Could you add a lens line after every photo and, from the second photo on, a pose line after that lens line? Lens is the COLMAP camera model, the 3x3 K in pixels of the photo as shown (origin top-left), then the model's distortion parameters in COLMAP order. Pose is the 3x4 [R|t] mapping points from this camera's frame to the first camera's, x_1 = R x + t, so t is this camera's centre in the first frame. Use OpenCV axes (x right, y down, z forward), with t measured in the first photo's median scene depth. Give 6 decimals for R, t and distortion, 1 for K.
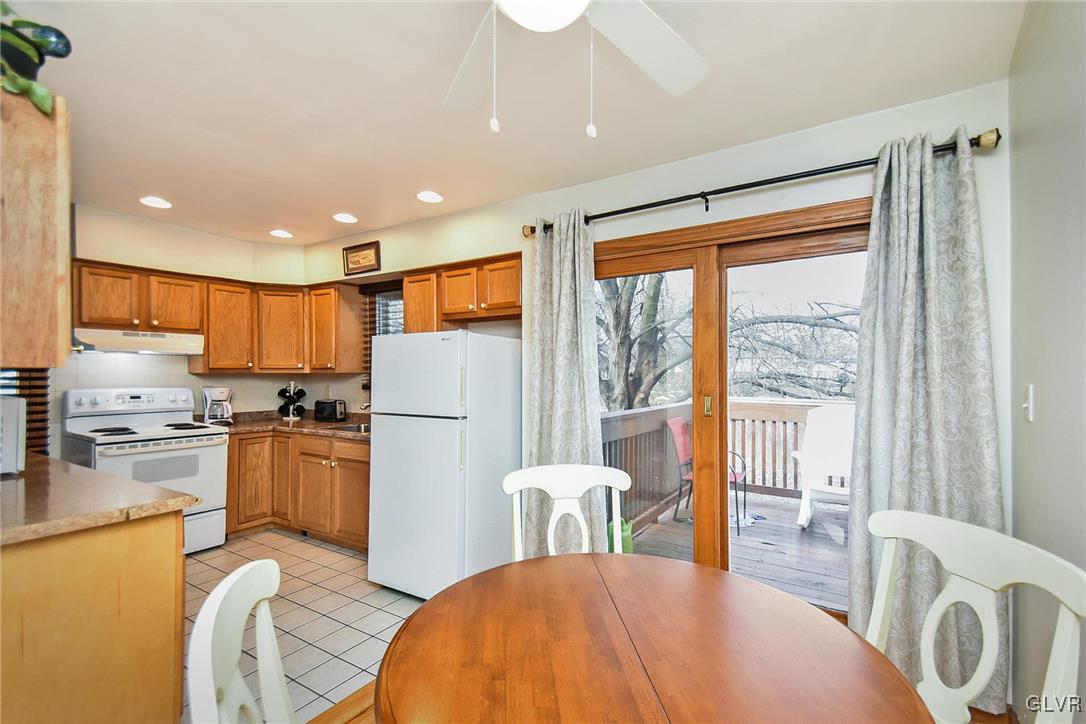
lens RADIAL K [[472.5, 0, 538.6], [0, 472.5, 376.6], [0, 0, 1]] dist [0.015748, -0.000323]
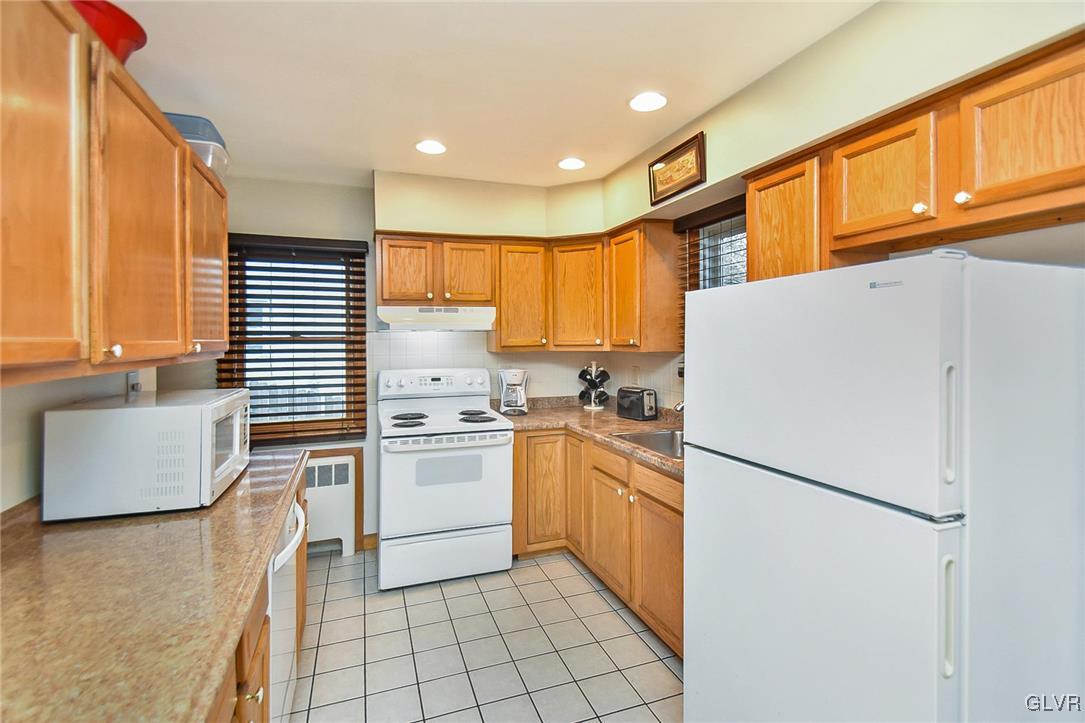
lens RADIAL K [[479.3, 0, 542.1], [0, 479.3, 346.4], [0, 0, 1]] dist [0.018169, -0.000213]
pose [[0.791641, 0.001359, -0.610985, -0.123902], [0.005320, 0.999944, 0.009117, -0.025130], [0.610963, -0.010468, 0.791590, 0.385095]]
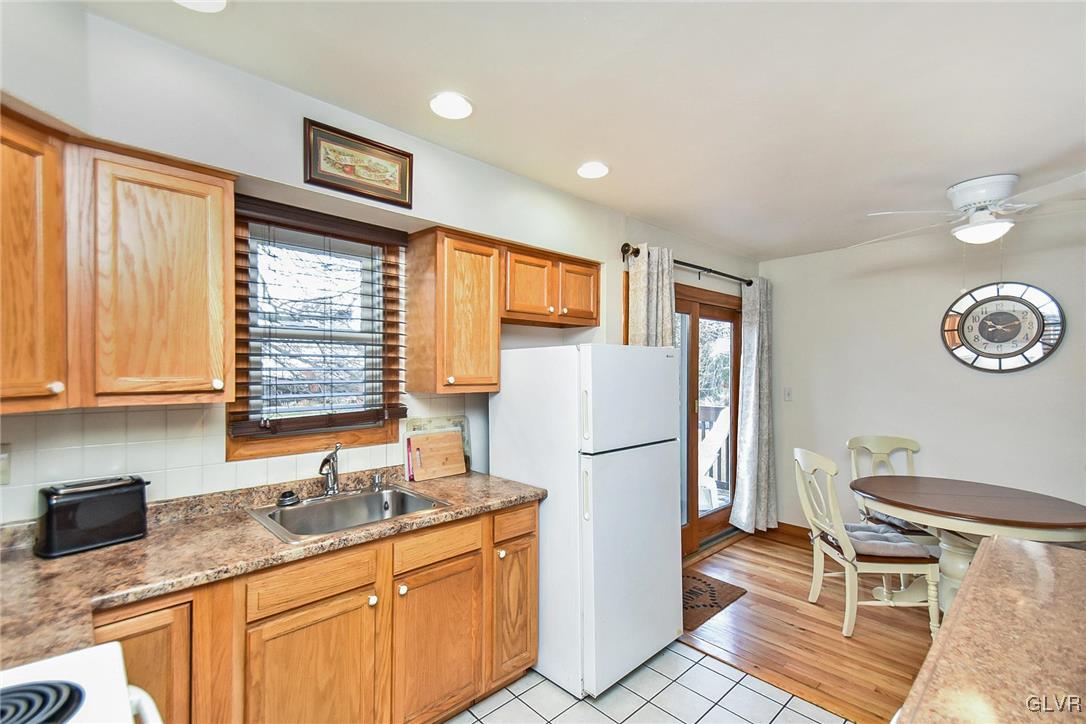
lens RADIAL K [[472.5, 0, 538.6], [0, 472.5, 376.6], [0, 0, 1]] dist [0.015748, -0.000323]
pose [[0.285890, -0.012823, 0.958176, -0.790871], [-0.000428, 0.999909, 0.013510, -0.037572], [-0.958262, -0.004272, 0.285859, 0.677459]]
